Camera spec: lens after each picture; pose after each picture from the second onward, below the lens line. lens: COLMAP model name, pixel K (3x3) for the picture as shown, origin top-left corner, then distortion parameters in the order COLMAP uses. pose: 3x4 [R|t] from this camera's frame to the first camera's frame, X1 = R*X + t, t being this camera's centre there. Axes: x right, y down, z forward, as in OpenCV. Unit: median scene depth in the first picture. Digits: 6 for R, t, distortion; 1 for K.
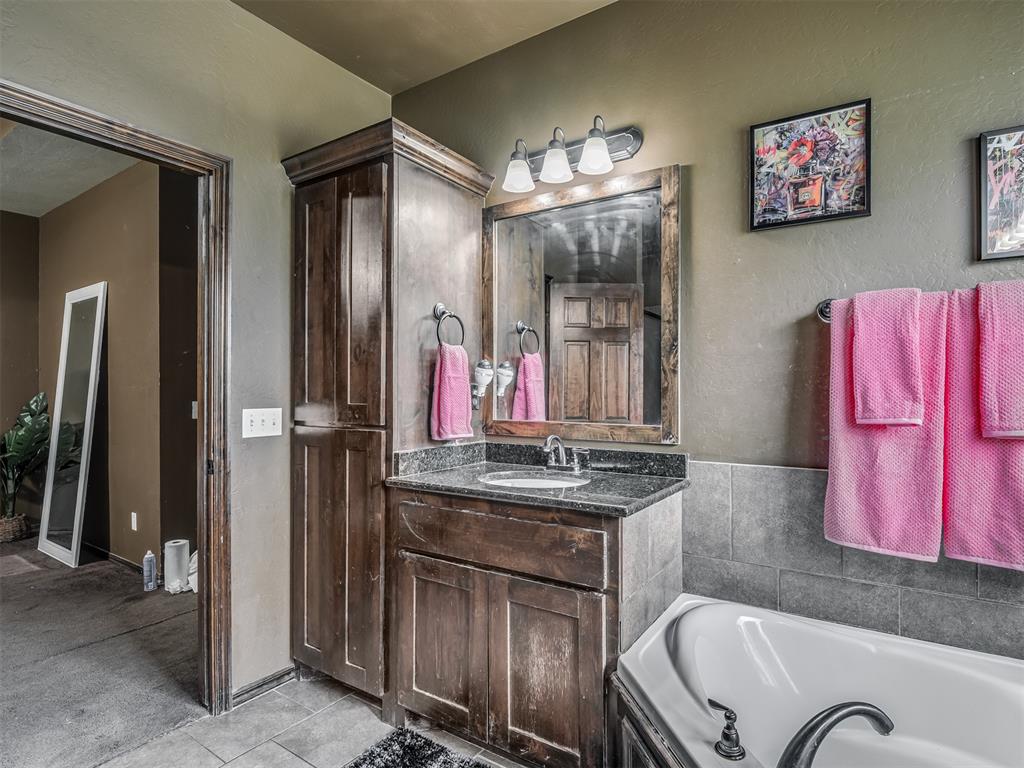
lens RADIAL K [[521.6, 0, 548.4], [0, 521.6, 391.2], [0, 0, 1]] dist [0.003210, -0.012897]
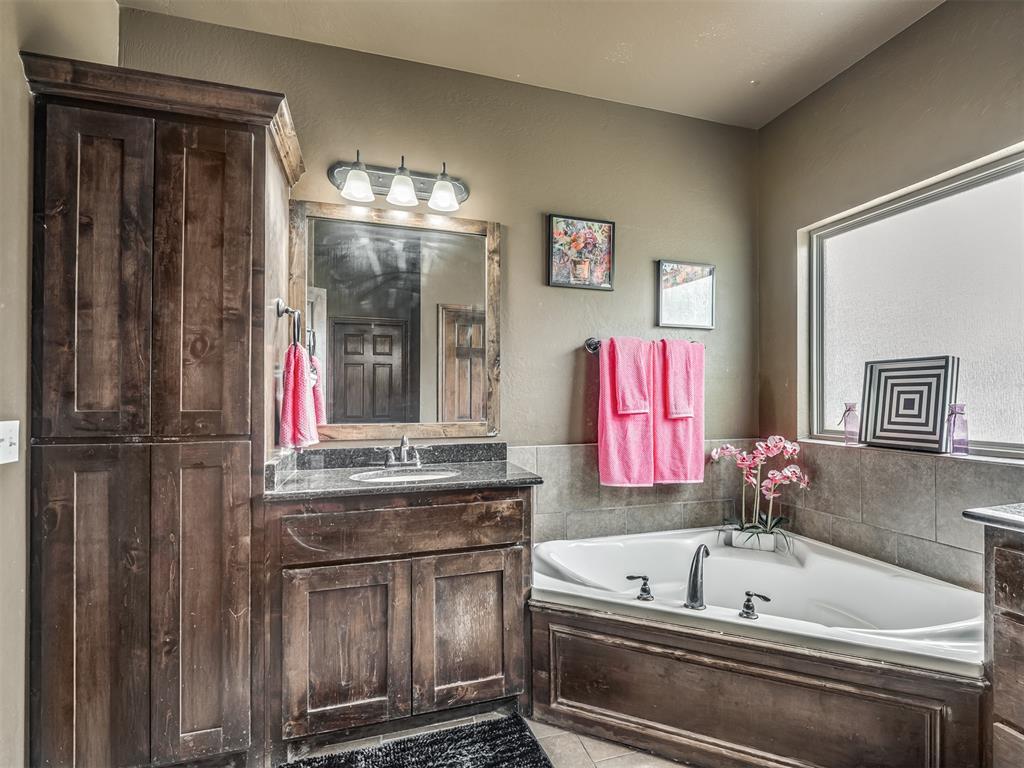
lens RADIAL K [[521.6, 0, 548.4], [0, 521.6, 391.2], [0, 0, 1]] dist [0.003210, -0.012897]
pose [[0.641710, 0.004590, 0.766933, -0.772445], [0.001418, 0.999973, -0.007172, 0.000089], [-0.766946, 0.005690, 0.641687, 0.069141]]
